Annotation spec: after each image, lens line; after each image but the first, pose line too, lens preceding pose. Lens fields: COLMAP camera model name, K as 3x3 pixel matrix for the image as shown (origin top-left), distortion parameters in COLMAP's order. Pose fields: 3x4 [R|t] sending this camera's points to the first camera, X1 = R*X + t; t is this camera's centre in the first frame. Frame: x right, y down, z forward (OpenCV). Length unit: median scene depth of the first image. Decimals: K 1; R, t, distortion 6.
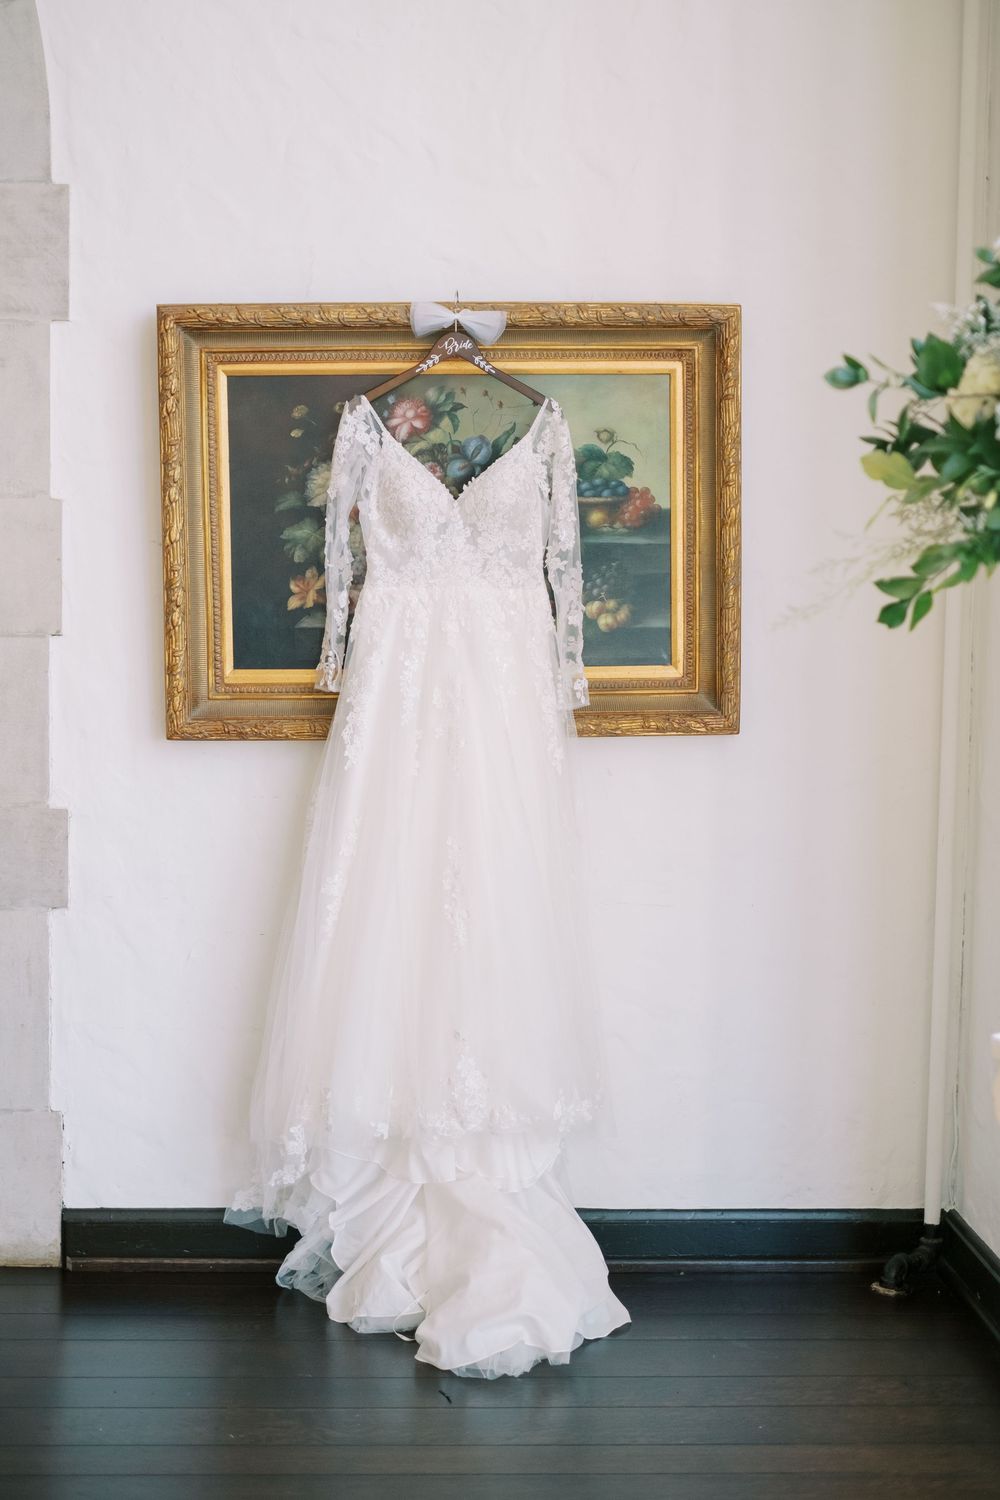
lens RADIAL K [[2372.9, 0, 500.0], [0, 2372.9, 749.1], [0, 0, 1]] dist [0.023023, 0.000000]
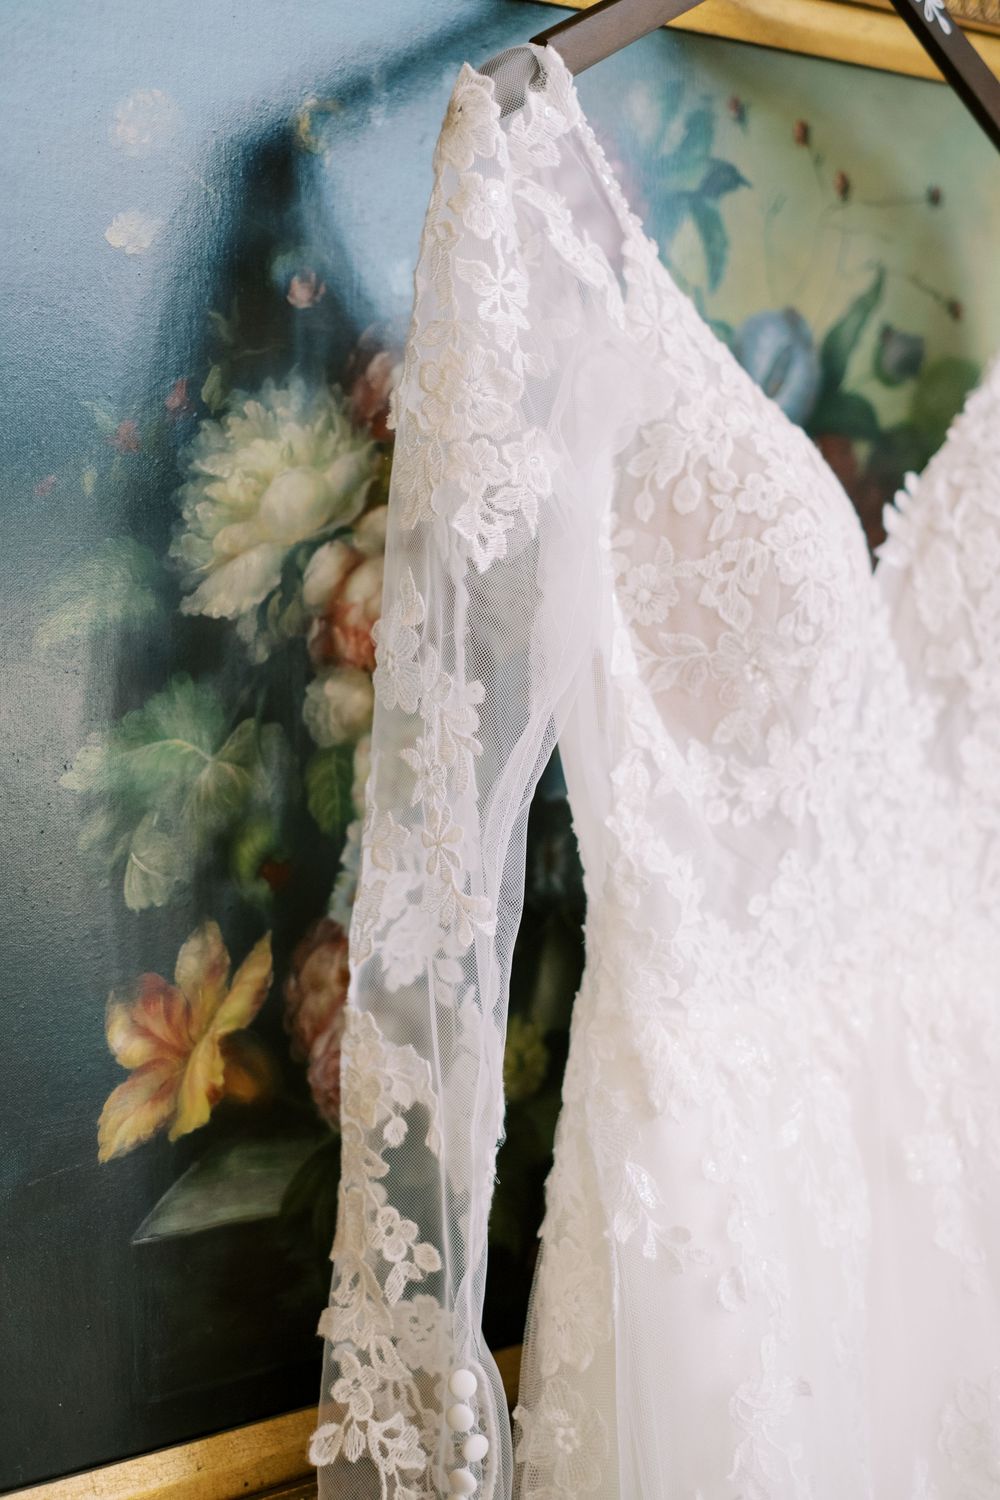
lens RADIAL K [[2372.9, 0, 499.5], [0, 2372.9, 752.2], [0, 0, 1]] dist [0.023023, 0.000000]
pose [[0.800290, -0.051575, 0.597391, -0.176818], [0.082675, 0.996269, -0.024745, -0.084508], [-0.593886, 0.069192, 0.801569, 0.831454]]
